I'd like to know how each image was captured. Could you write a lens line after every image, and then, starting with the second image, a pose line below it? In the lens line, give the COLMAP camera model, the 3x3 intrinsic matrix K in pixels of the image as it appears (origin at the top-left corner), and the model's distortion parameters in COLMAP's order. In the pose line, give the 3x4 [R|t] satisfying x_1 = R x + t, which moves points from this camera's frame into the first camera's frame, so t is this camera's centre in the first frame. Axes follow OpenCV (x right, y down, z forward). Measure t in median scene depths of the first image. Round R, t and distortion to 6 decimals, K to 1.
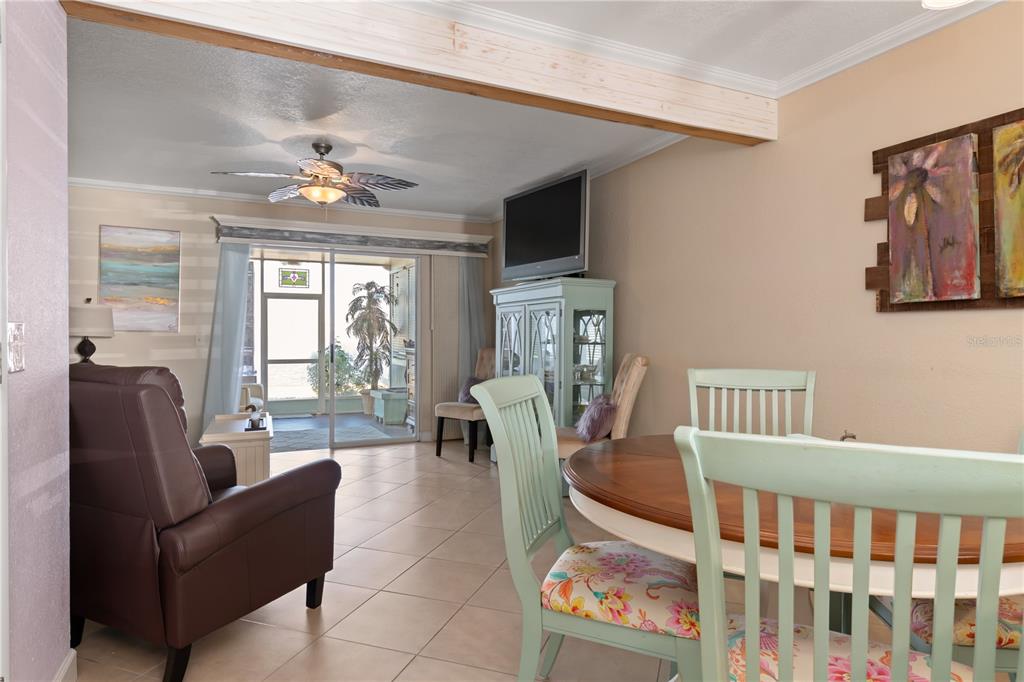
lens RADIAL K [[578.8, 0, 516.8], [0, 578.8, 339.4], [0, 0, 1]] dist [0.013293, -0.004072]
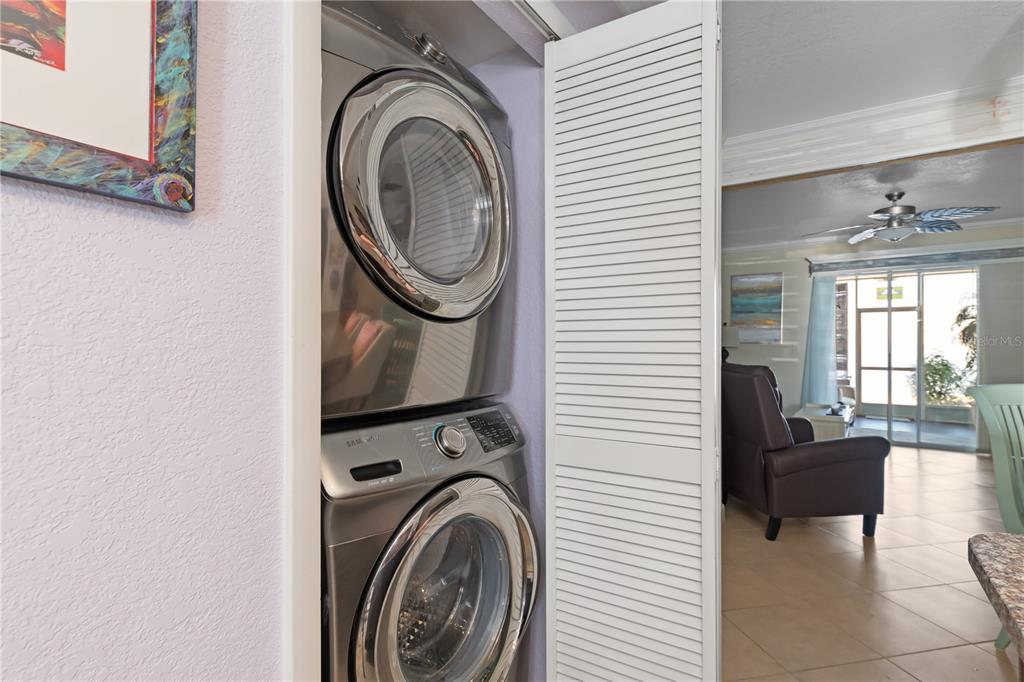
lens RADIAL K [[495.5, 0, 498.3], [0, 495.5, 344.6], [0, 0, 1]] dist [0.014927, -0.005870]
pose [[0.494510, -0.001285, -0.869171, 0.117787], [-0.002799, 0.999991, -0.003070, -0.004602], [0.869168, 0.003951, 0.494502, -0.178696]]
